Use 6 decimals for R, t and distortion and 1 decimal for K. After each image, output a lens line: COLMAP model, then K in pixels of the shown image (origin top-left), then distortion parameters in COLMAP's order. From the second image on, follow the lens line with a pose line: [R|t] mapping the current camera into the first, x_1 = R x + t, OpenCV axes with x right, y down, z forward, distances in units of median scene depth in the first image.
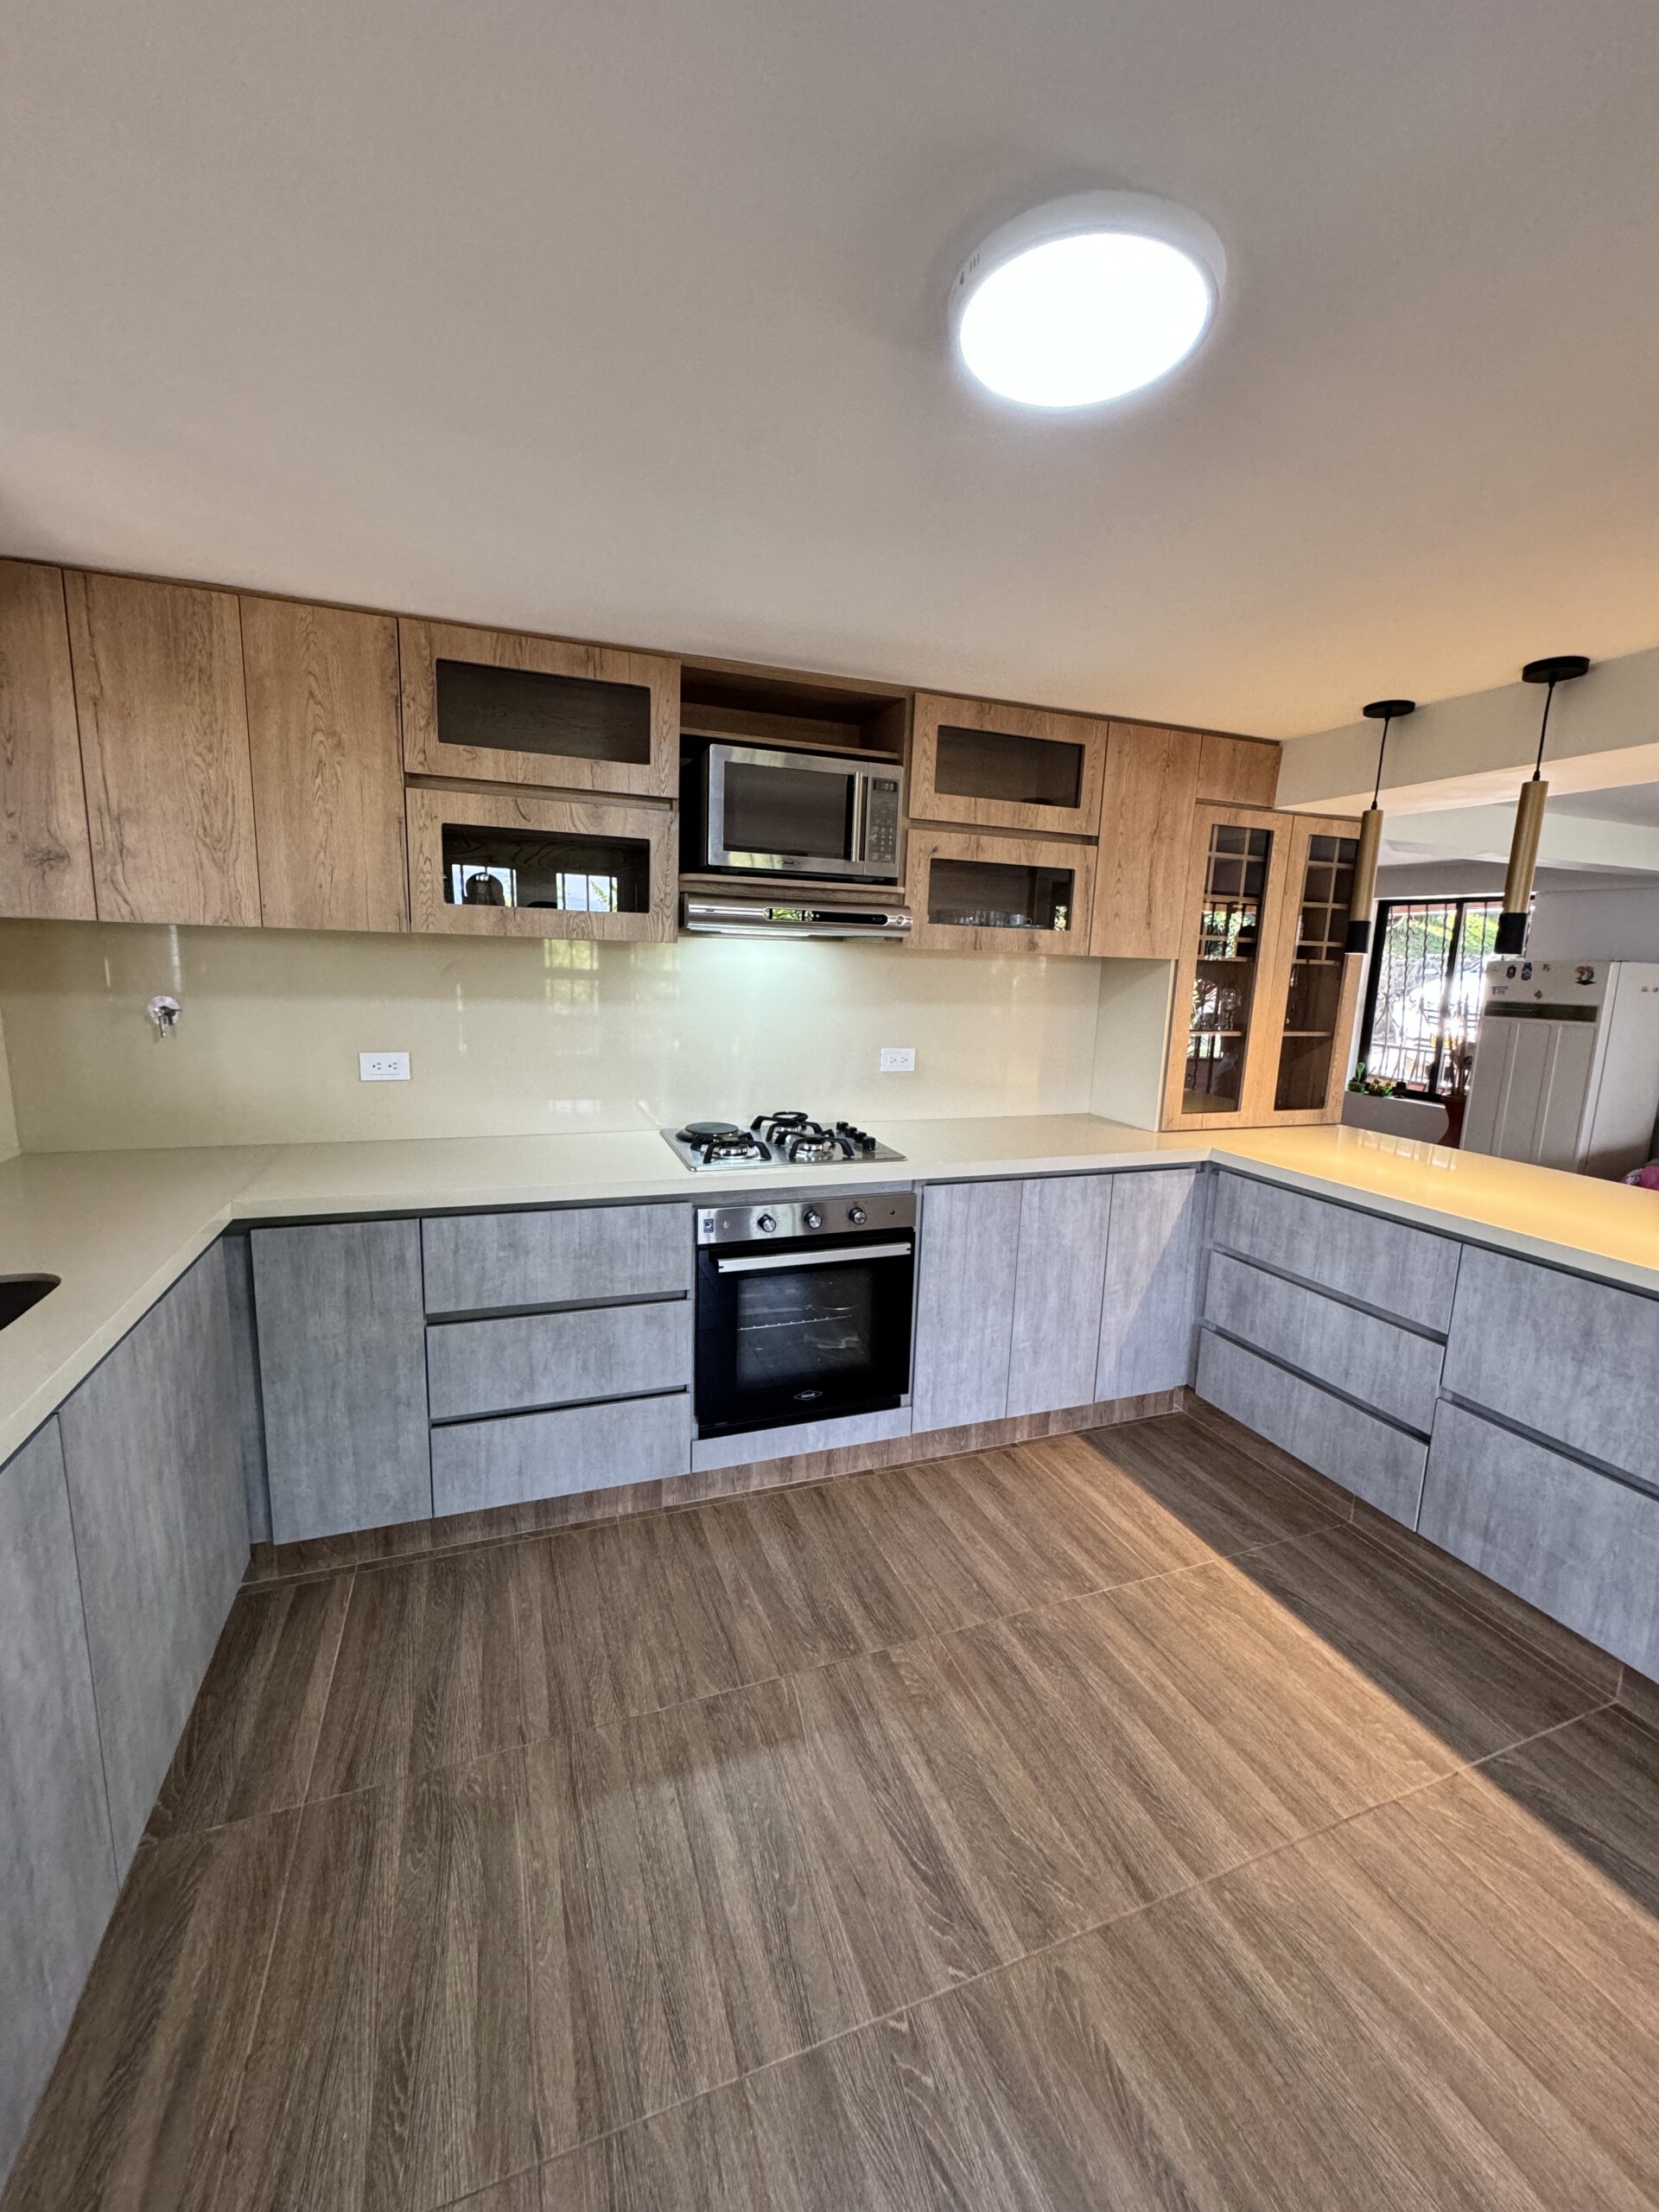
lens RADIAL K [[883.3, 0, 829.5], [0, 883.3, 1106.0], [0, 0, 1]] dist [-0.001942, 0.000108]
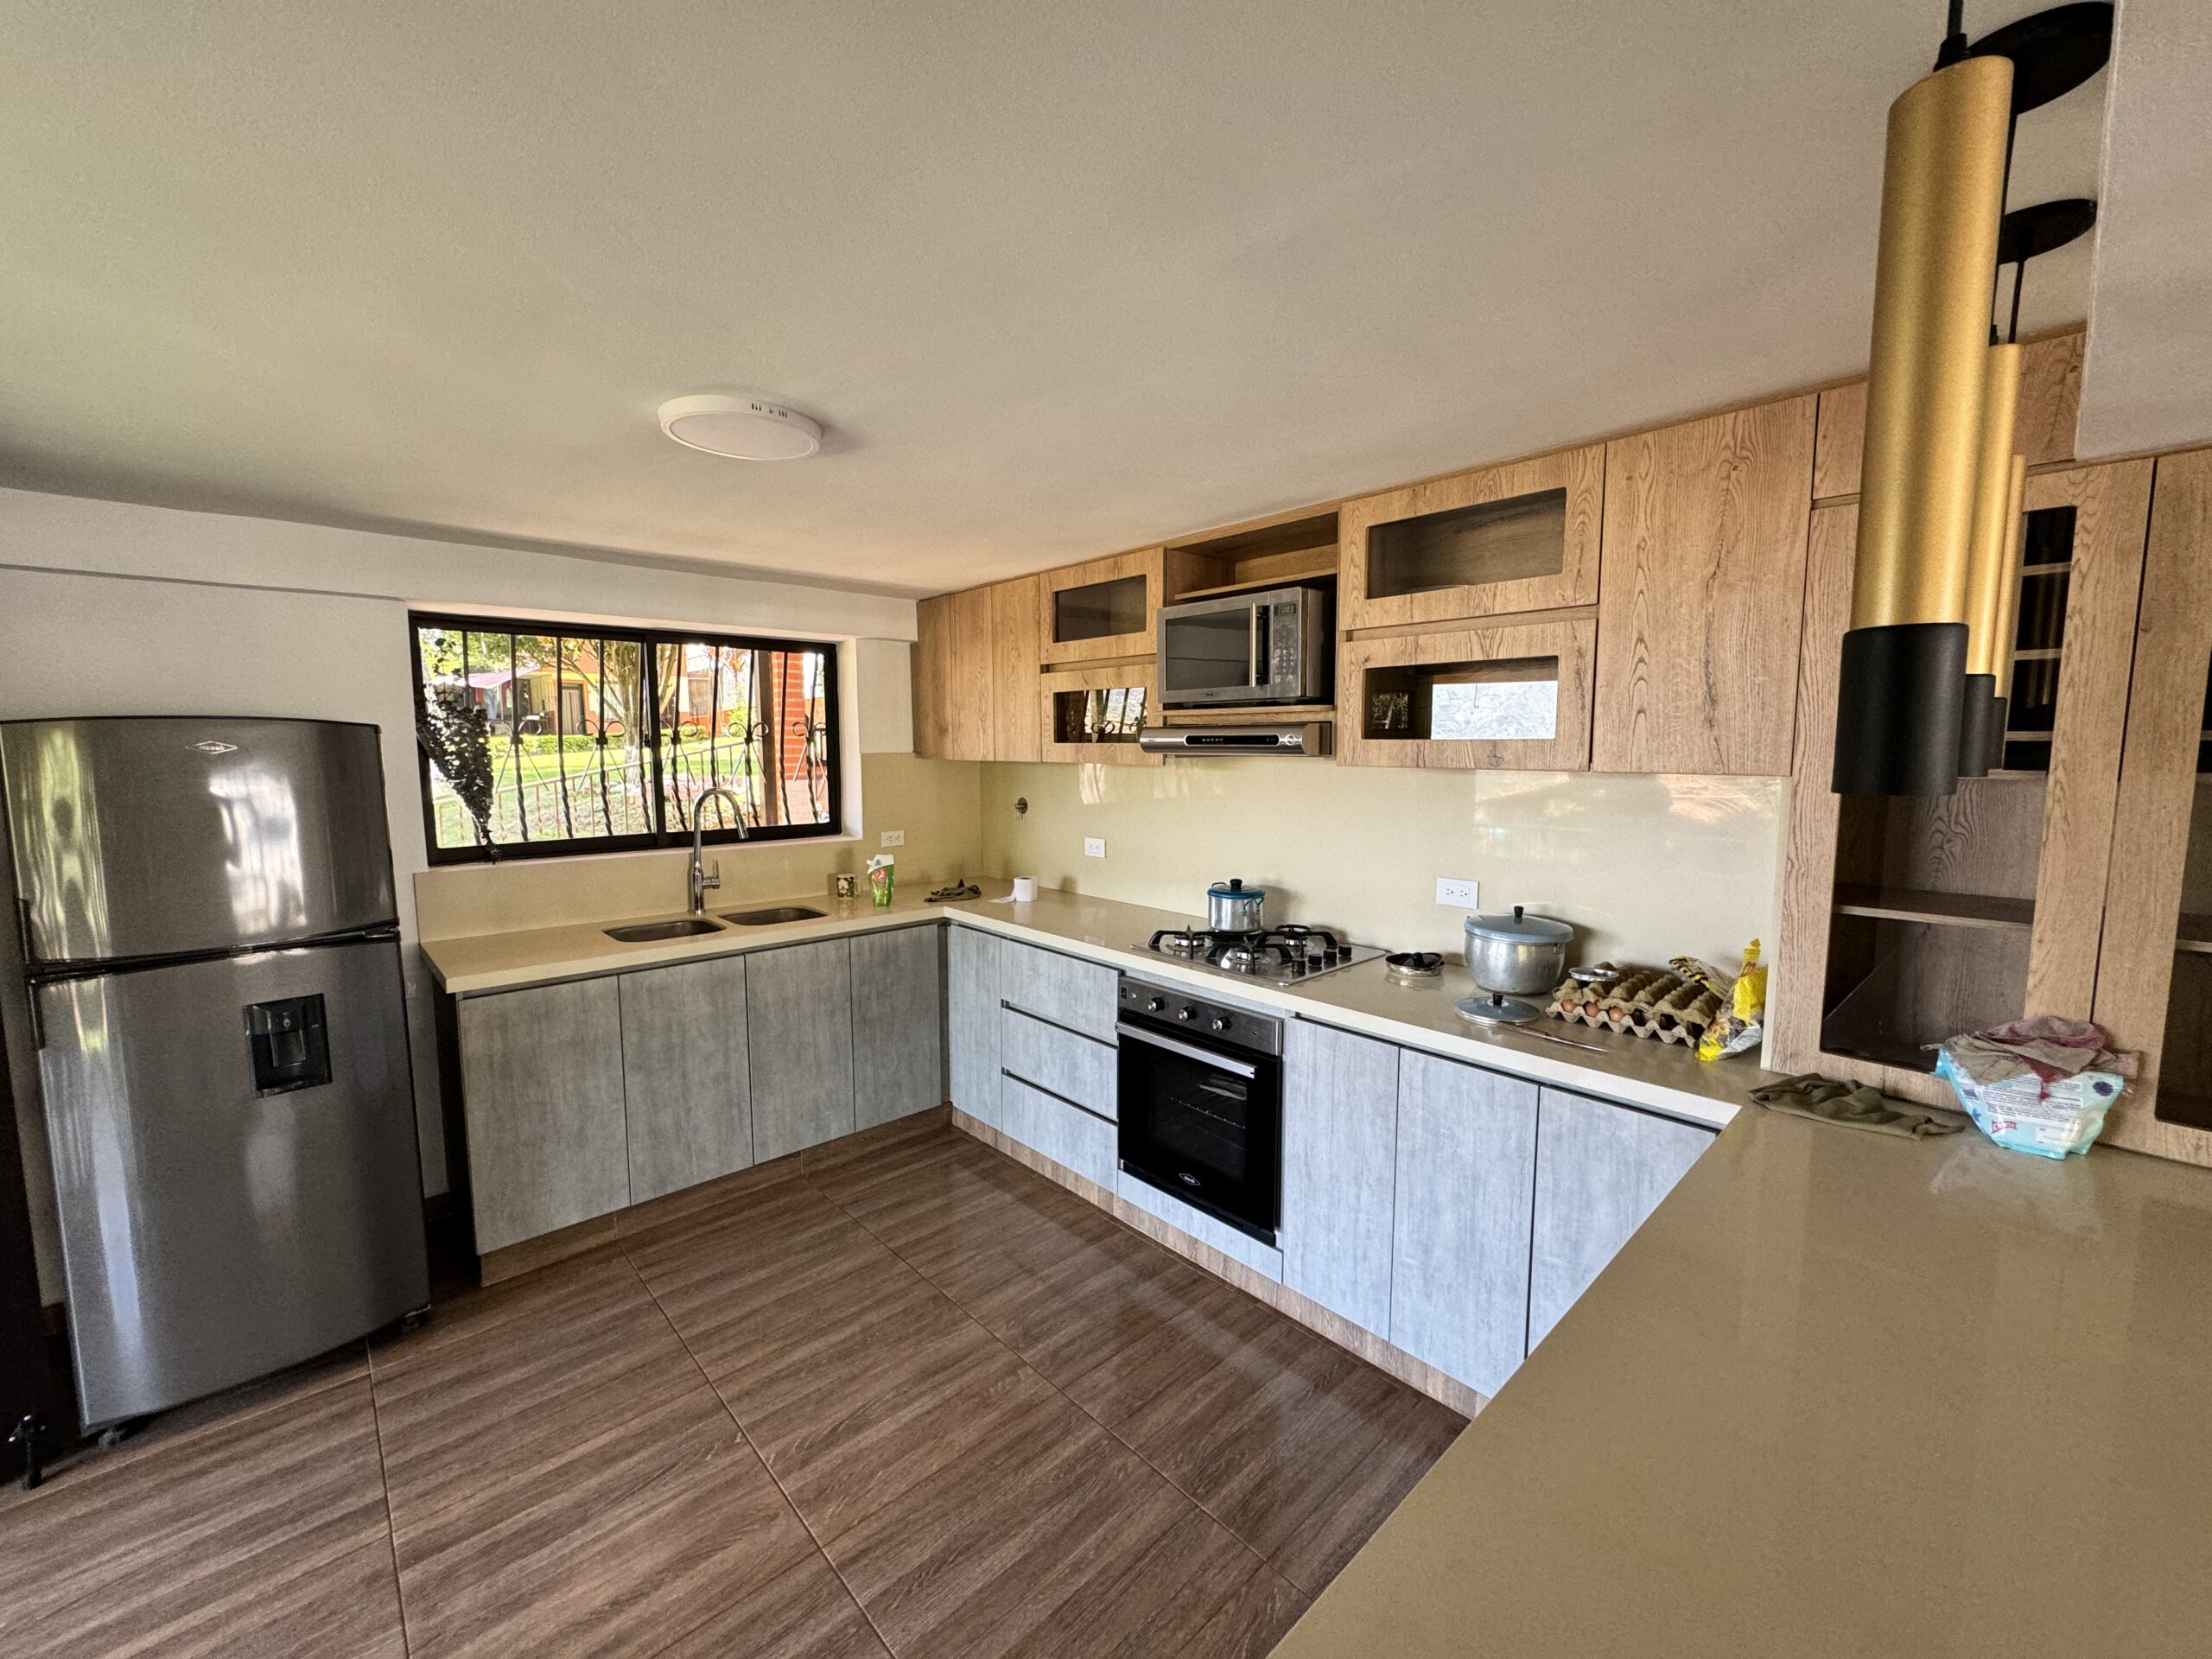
lens RADIAL K [[883.3, 0, 1106.0], [0, 883.3, 835.3], [0, 0, 1]] dist [-0.001942, 0.000108]
pose [[0.376271, 0.062794, -0.924379, 0.948904], [-0.139053, 0.990228, 0.010665, -0.089275], [0.916015, 0.124525, 0.381326, 0.463764]]
